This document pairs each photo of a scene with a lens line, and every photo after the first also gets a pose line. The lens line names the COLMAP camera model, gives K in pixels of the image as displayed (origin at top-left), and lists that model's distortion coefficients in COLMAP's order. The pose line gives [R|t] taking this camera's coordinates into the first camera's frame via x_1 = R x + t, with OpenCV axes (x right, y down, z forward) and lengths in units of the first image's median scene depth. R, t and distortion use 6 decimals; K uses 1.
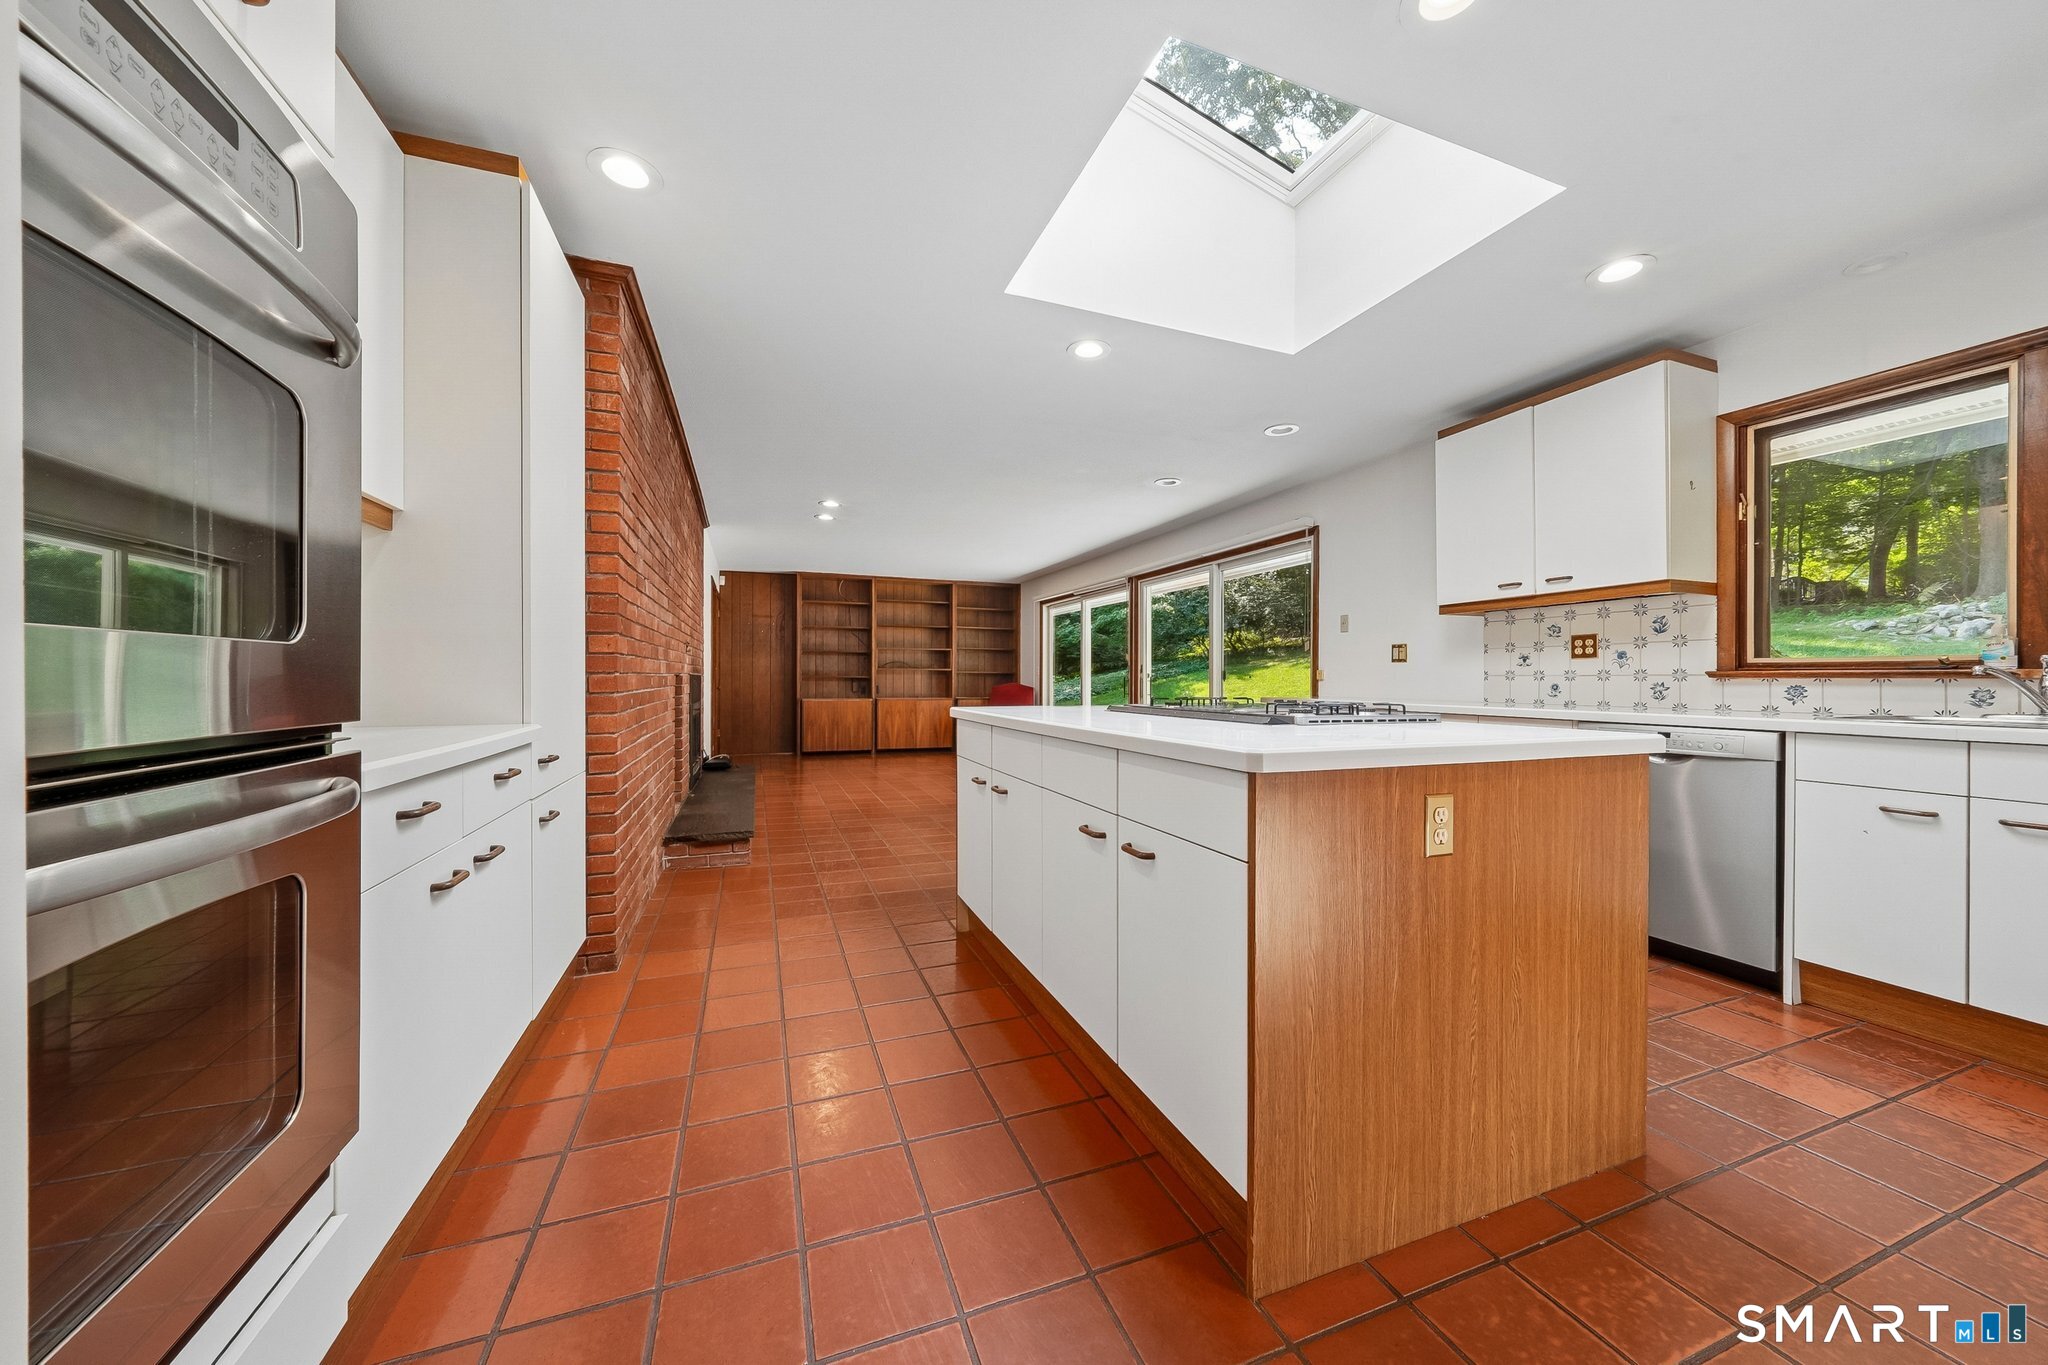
lens RADIAL K [[713.0, 0, 1022.6], [0, 713.0, 678.5], [0, 0, 1]] dist [-0.003852, -0.000016]
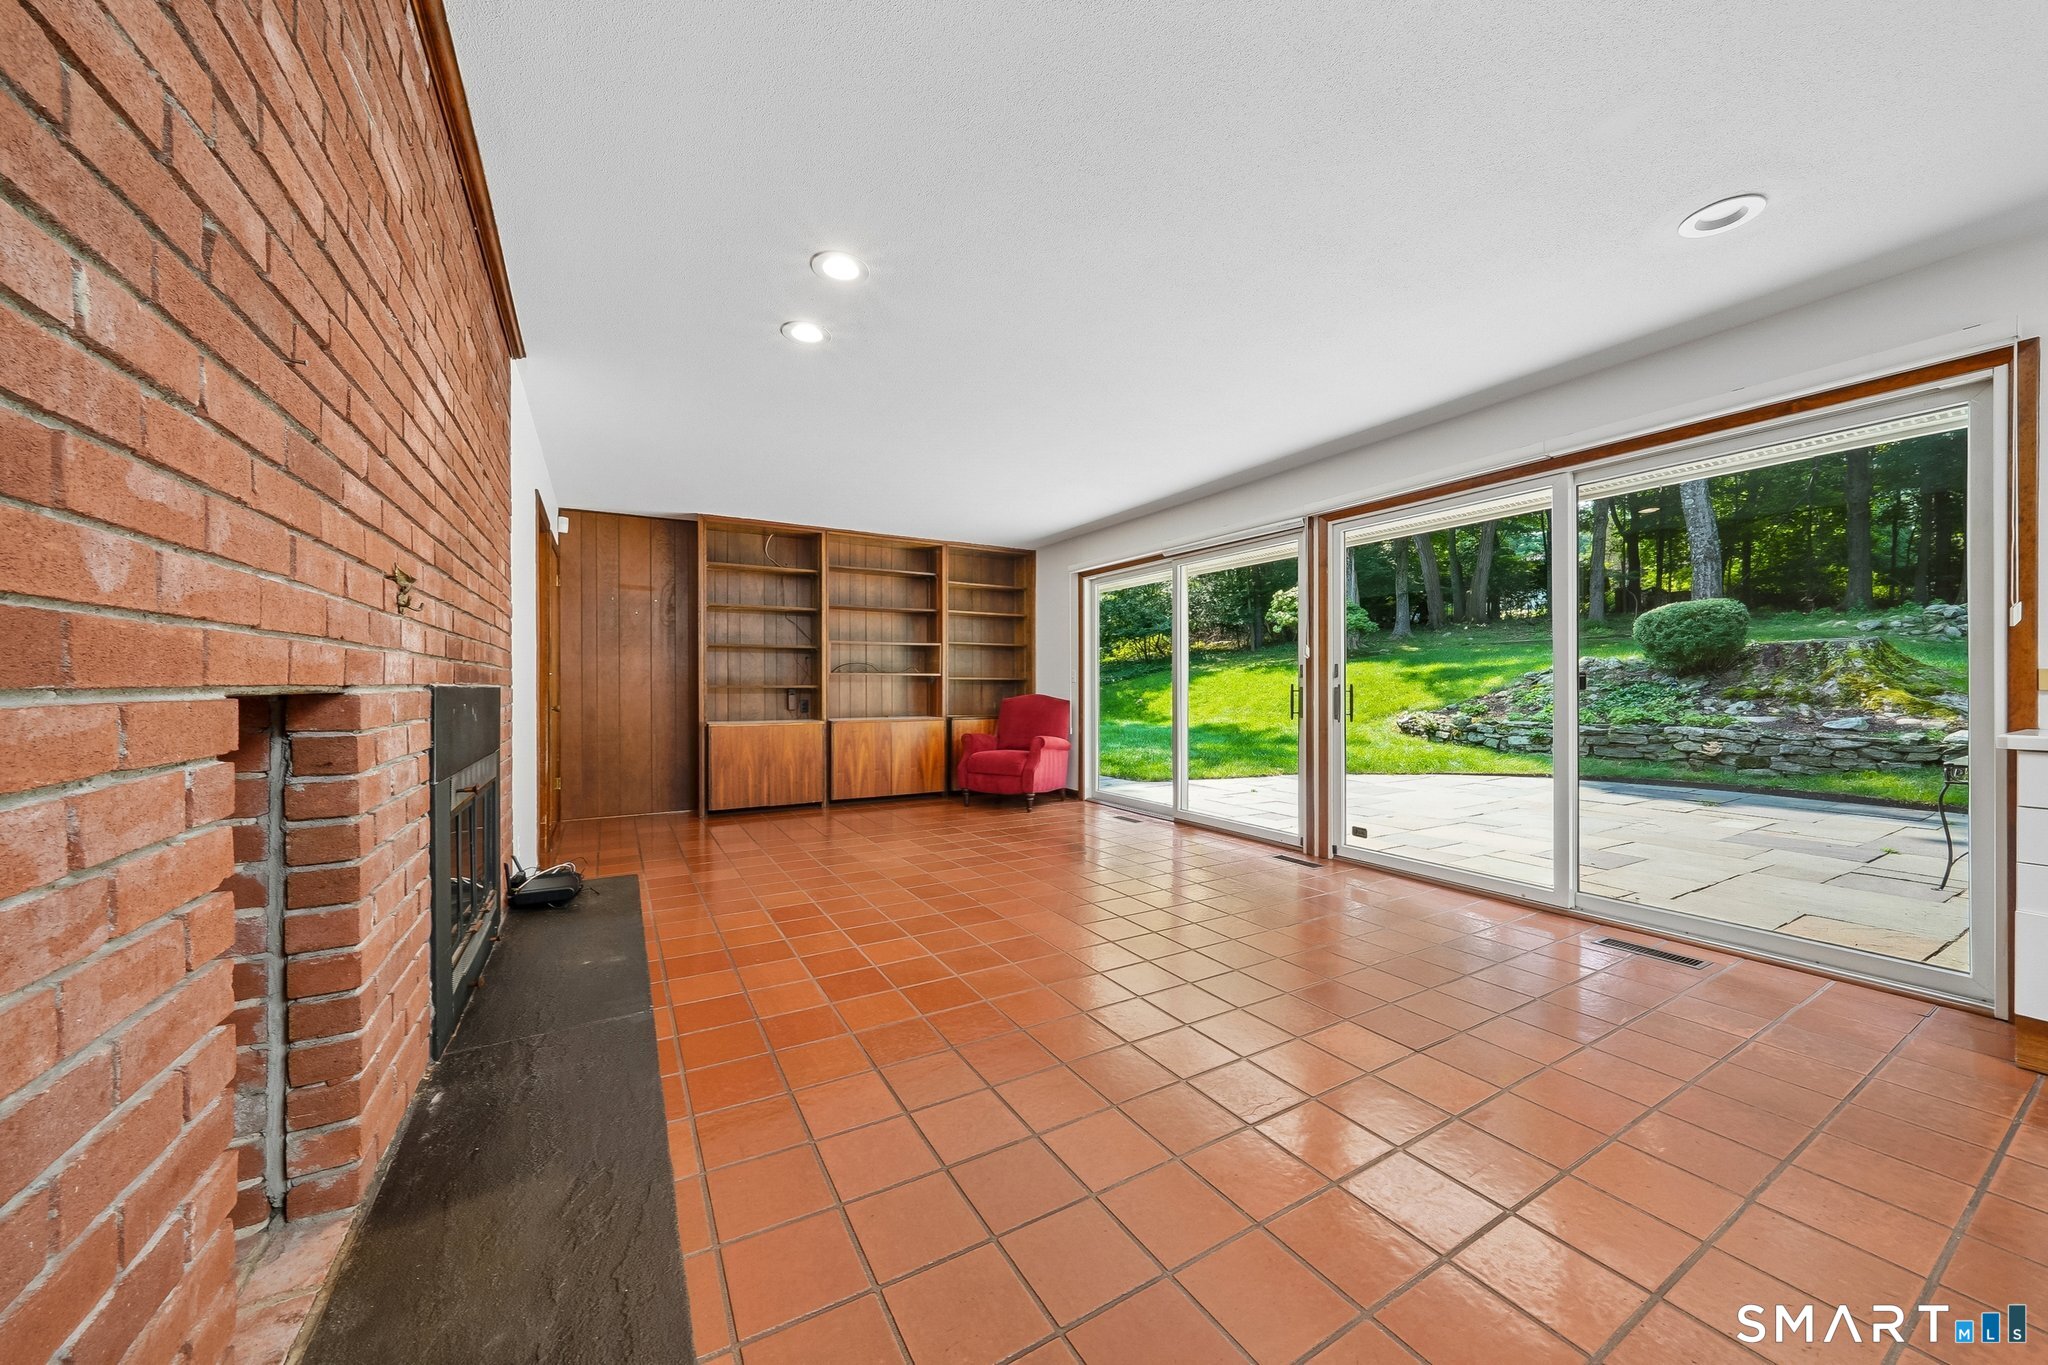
lens RADIAL K [[713.0, 0, 1029.3], [0, 713.0, 685.8], [0, 0, 1]] dist [-0.003852, -0.000016]
pose [[0.985213, -0.006931, 0.171192, -0.135539], [0.006785, 0.999976, 0.001441, -0.002510], [-0.171198, -0.000258, 0.985237, 0.333604]]
